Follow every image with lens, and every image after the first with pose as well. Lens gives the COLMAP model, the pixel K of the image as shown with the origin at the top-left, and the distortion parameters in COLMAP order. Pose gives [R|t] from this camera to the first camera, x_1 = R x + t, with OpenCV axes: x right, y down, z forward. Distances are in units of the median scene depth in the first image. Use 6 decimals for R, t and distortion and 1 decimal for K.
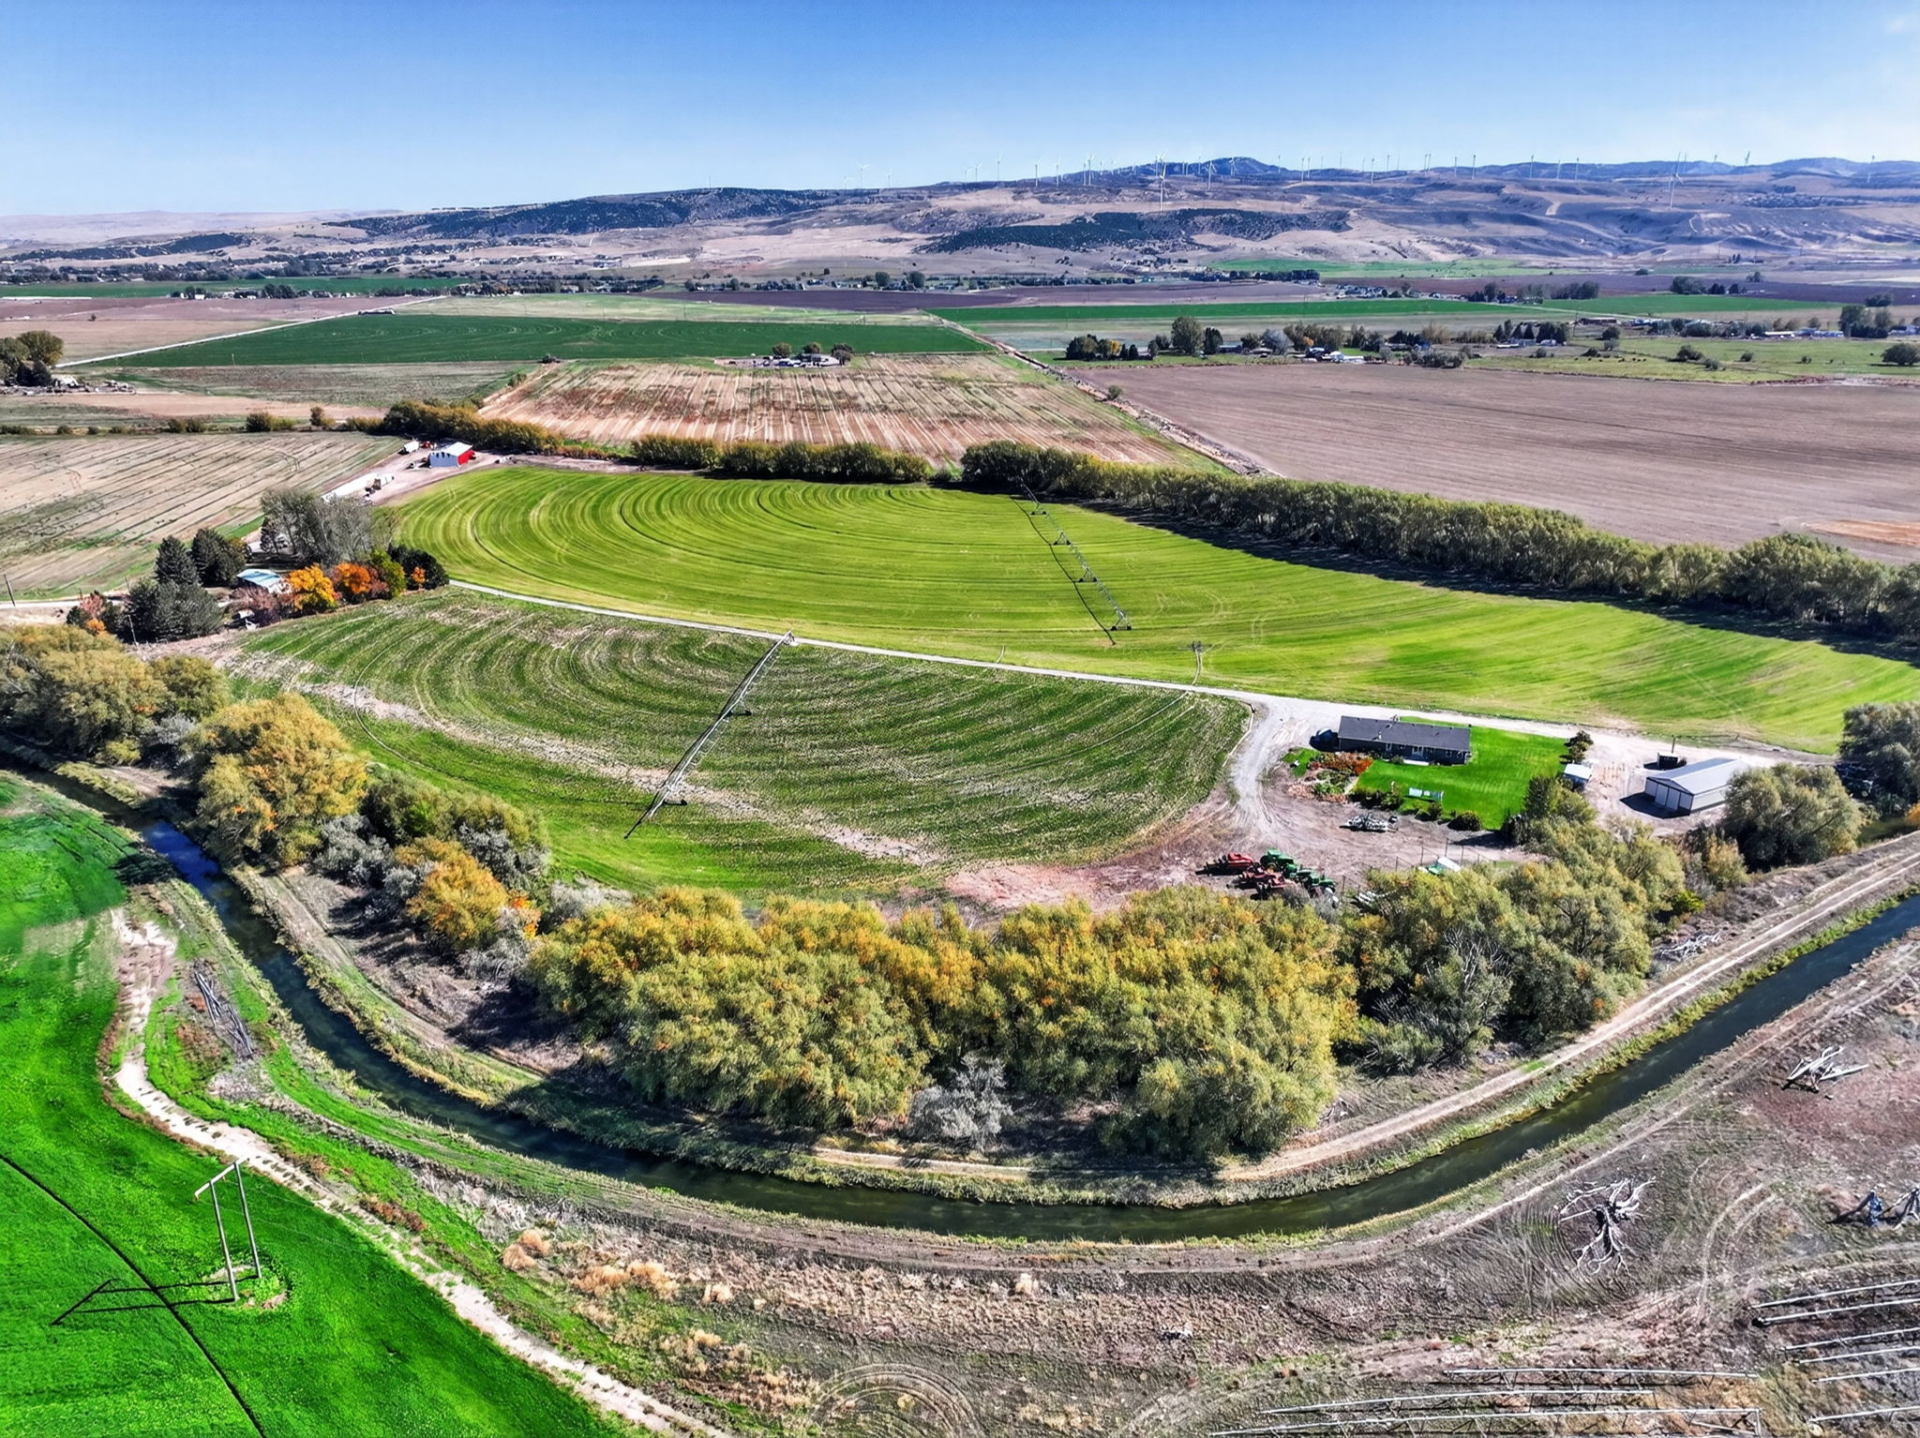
lens RADIAL K [[1347.7, 0, 959.6], [0, 1347.7, 719.5], [0, 0, 1]] dist [0.002521, 0.012454]
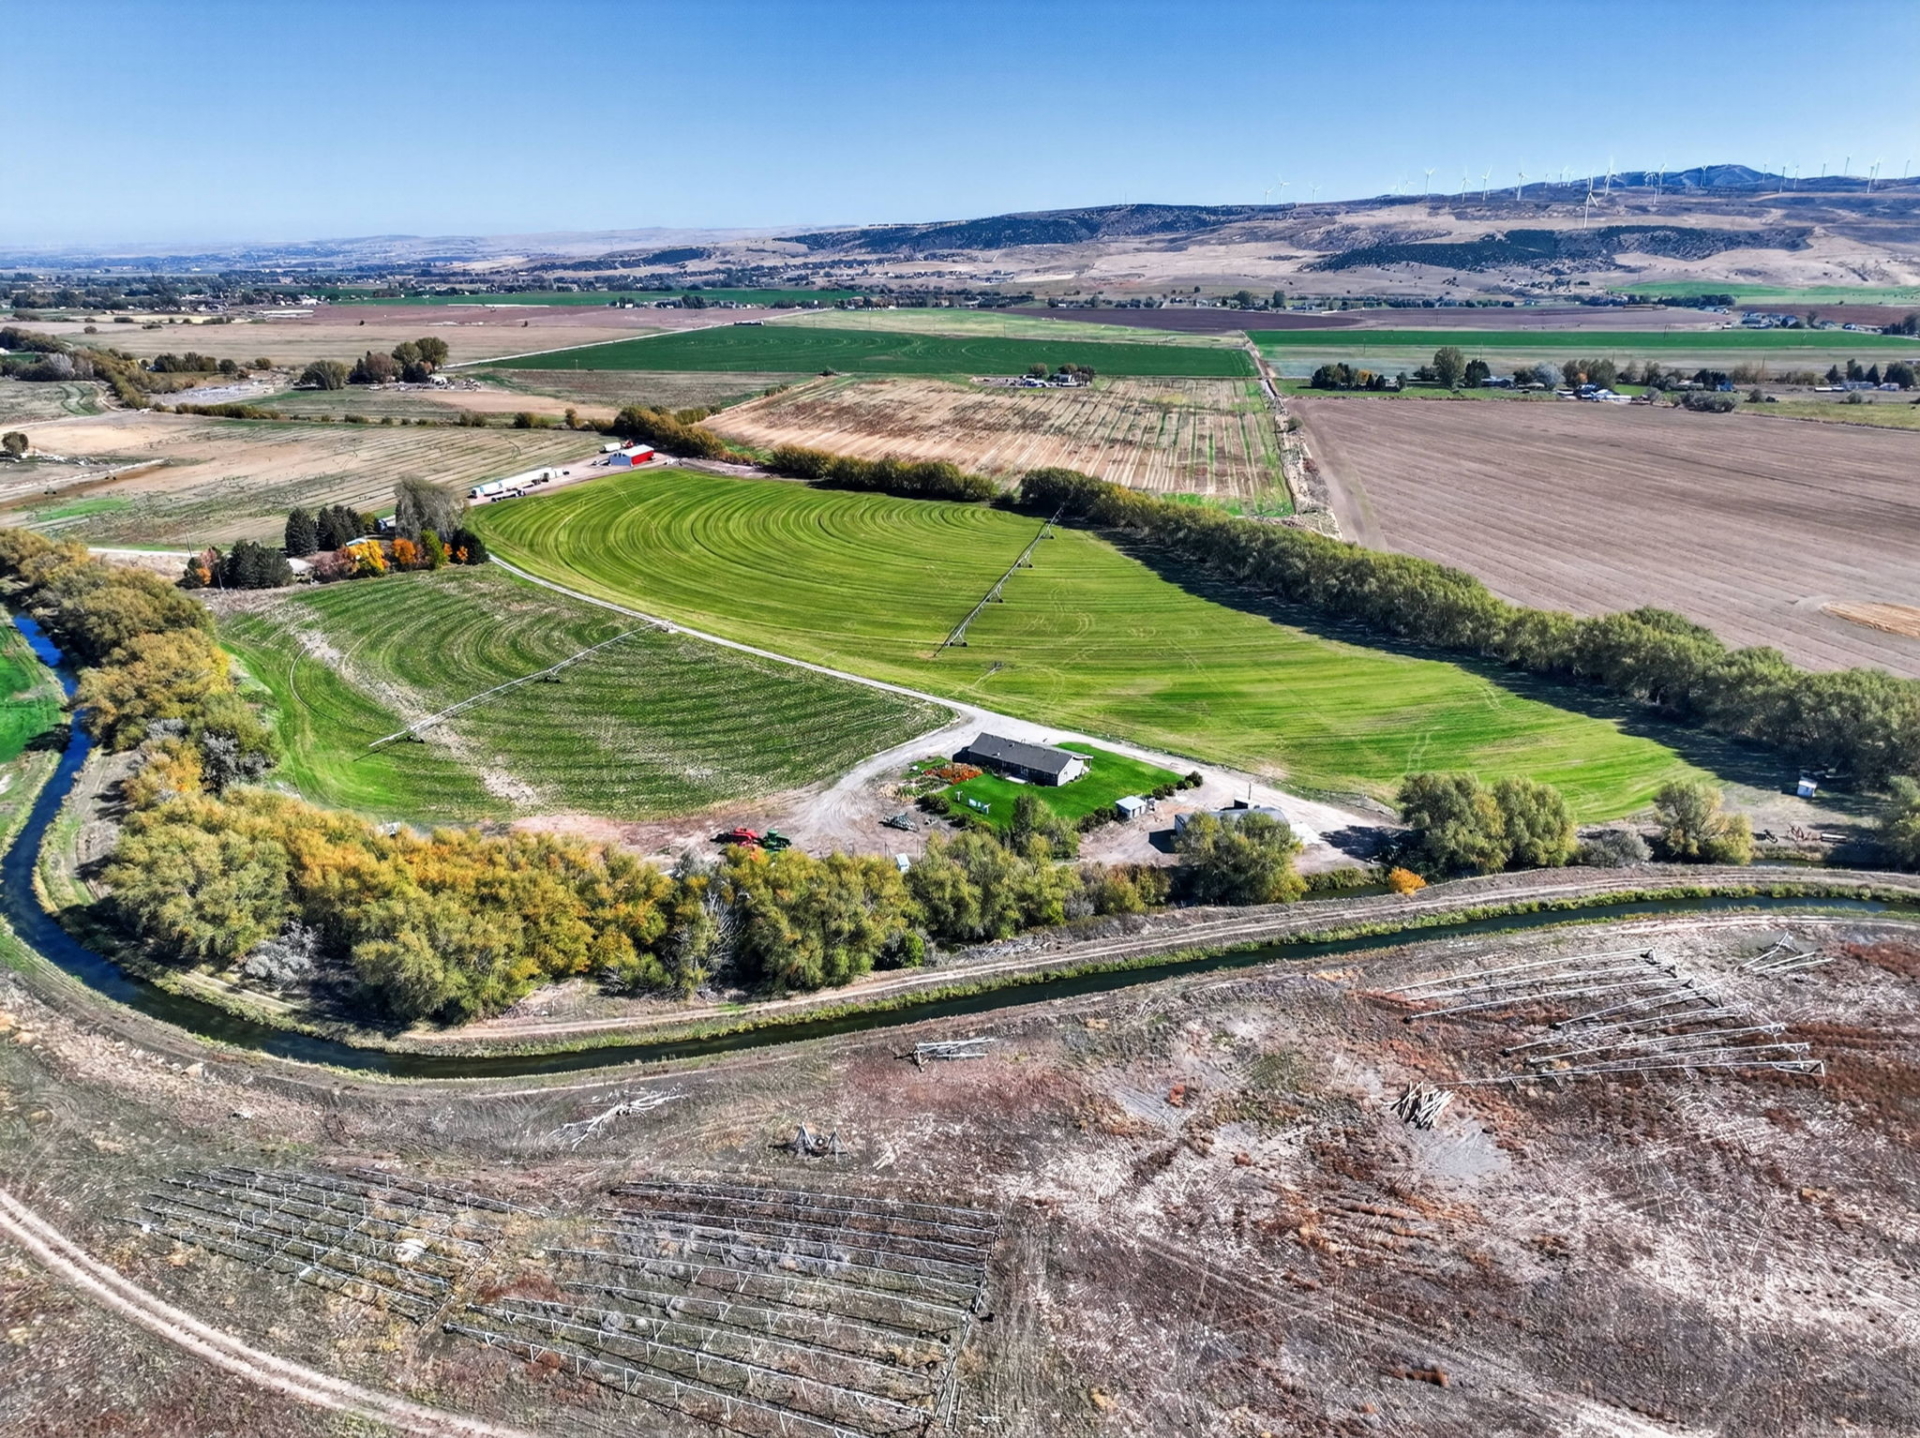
lens RADIAL K [[1347.7, 0, 959.9], [0, 1347.7, 723.6], [0, 0, 1]] dist [0.002521, 0.012454]
pose [[0.953075, 0.105039, -0.283929, 0.135886], [-0.106754, 0.994240, 0.009470, -0.004345], [0.283289, 0.021285, 0.958798, -0.015185]]
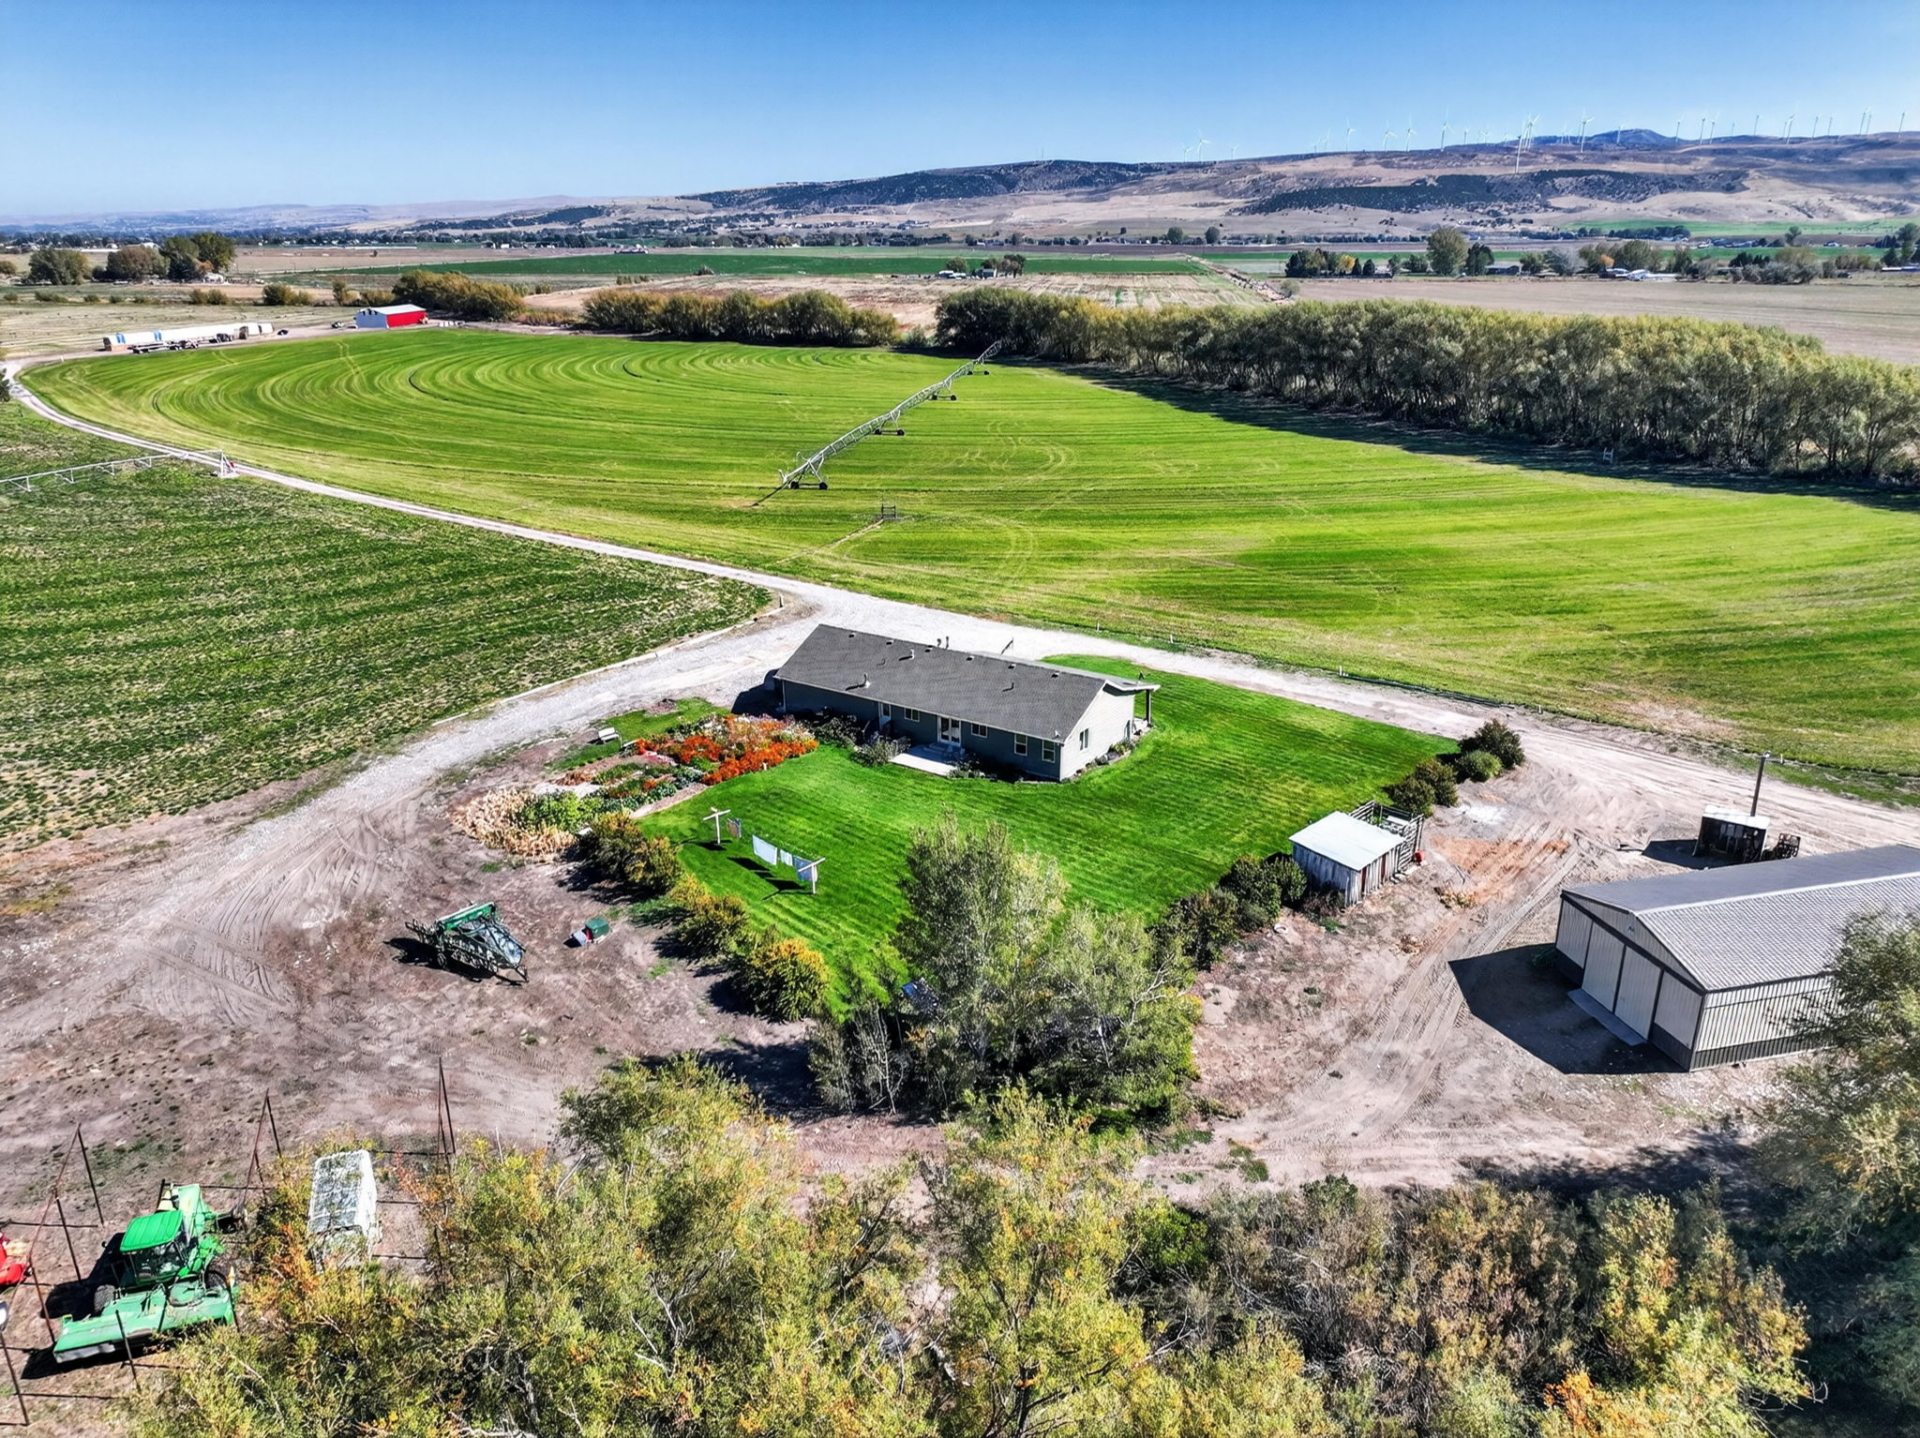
lens RADIAL K [[1347.7, 0, 963.2], [0, 1347.7, 710.1], [0, 0, 1]] dist [0.002521, 0.012454]
pose [[0.969867, 0.085665, -0.228077, 0.095832], [-0.085431, 0.996284, 0.010917, 0.003151], [0.228165, 0.008896, 0.973582, 0.151924]]
